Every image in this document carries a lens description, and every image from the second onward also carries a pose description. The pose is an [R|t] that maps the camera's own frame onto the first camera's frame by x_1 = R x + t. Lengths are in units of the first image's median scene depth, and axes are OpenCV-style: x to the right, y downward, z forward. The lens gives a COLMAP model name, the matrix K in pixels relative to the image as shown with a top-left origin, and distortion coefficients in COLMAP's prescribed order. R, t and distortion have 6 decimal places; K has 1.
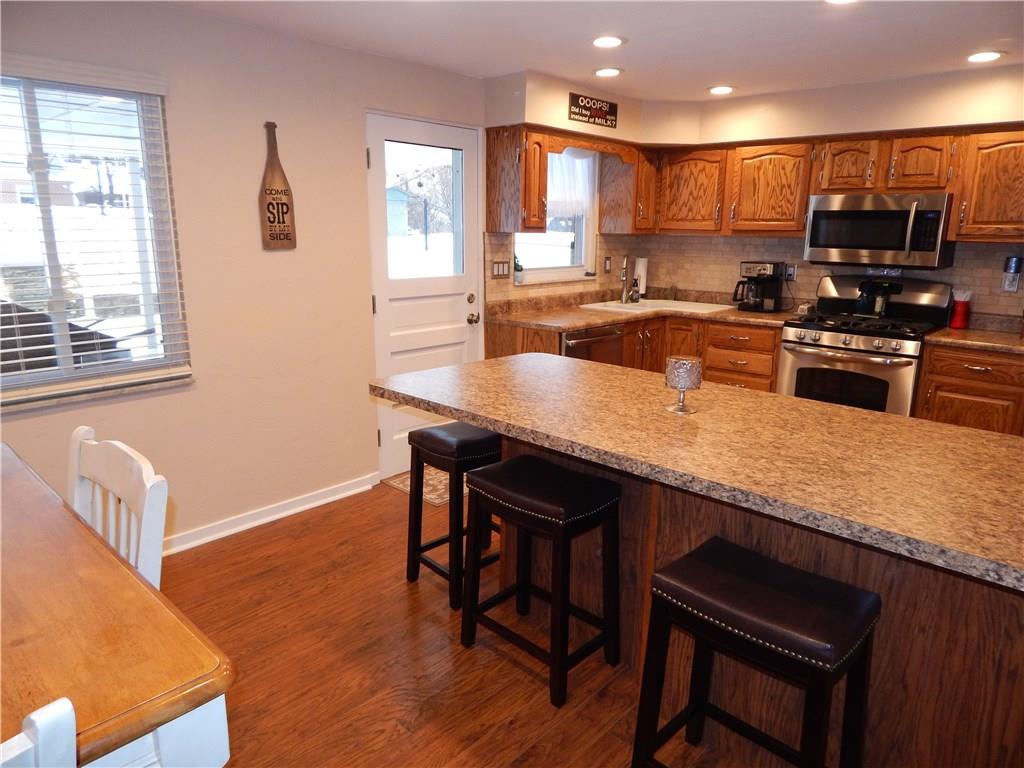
lens RADIAL K [[669.1, 0, 513.0], [0, 669.1, 380.2], [0, 0, 1]] dist [-0.002263, -0.005105]
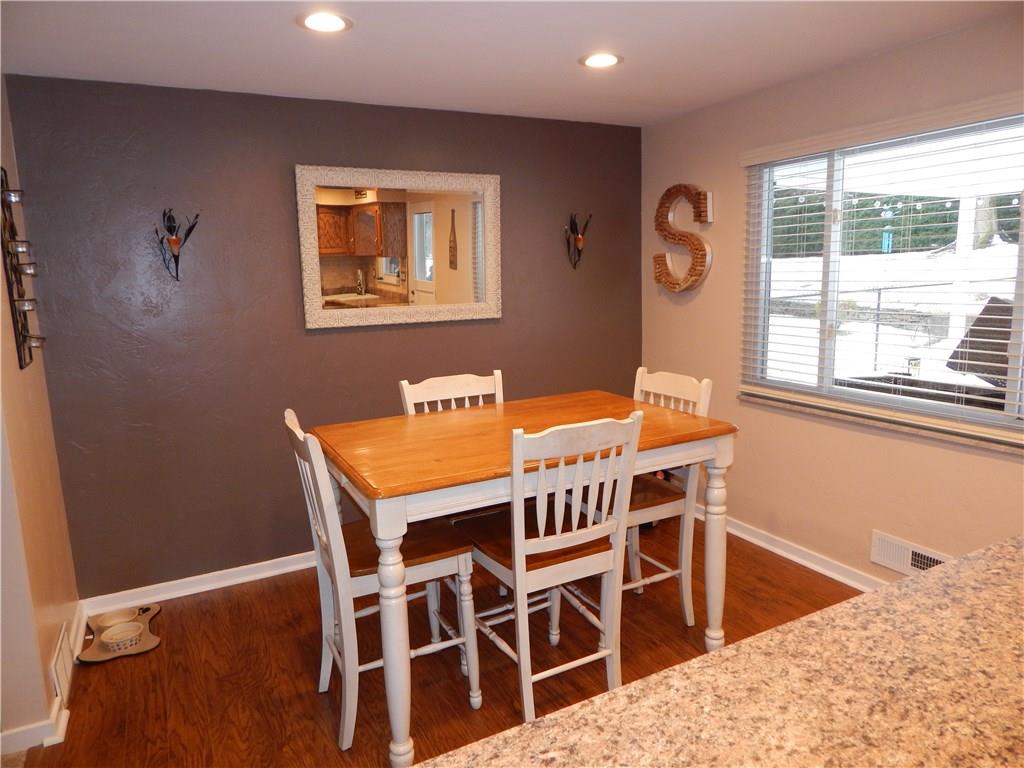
lens RADIAL K [[690.6, 0, 508.7], [0, 690.6, 402.3], [0, 0, 1]] dist [-0.000181, -0.001187]
pose [[-0.354580, 0.162667, -0.920767, 0.728519], [-0.193250, 0.950740, 0.242381, -0.082778], [0.914838, 0.263881, -0.305678, 0.424221]]
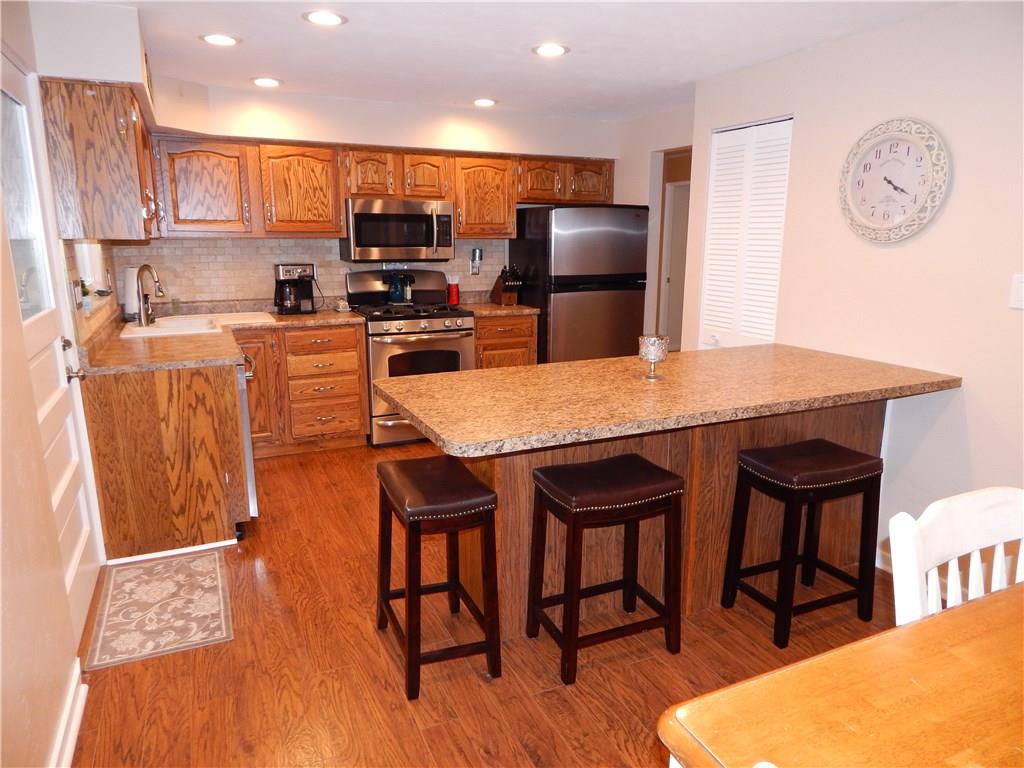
lens RADIAL K [[690.6, 0, 508.7], [0, 690.6, 402.3], [0, 0, 1]] dist [-0.000181, -0.001187]
pose [[0.382900, -0.221276, 0.896897, -0.541269], [0.213387, 0.965817, 0.147182, -0.068836], [-0.898807, 0.135031, 0.417029, 0.353134]]
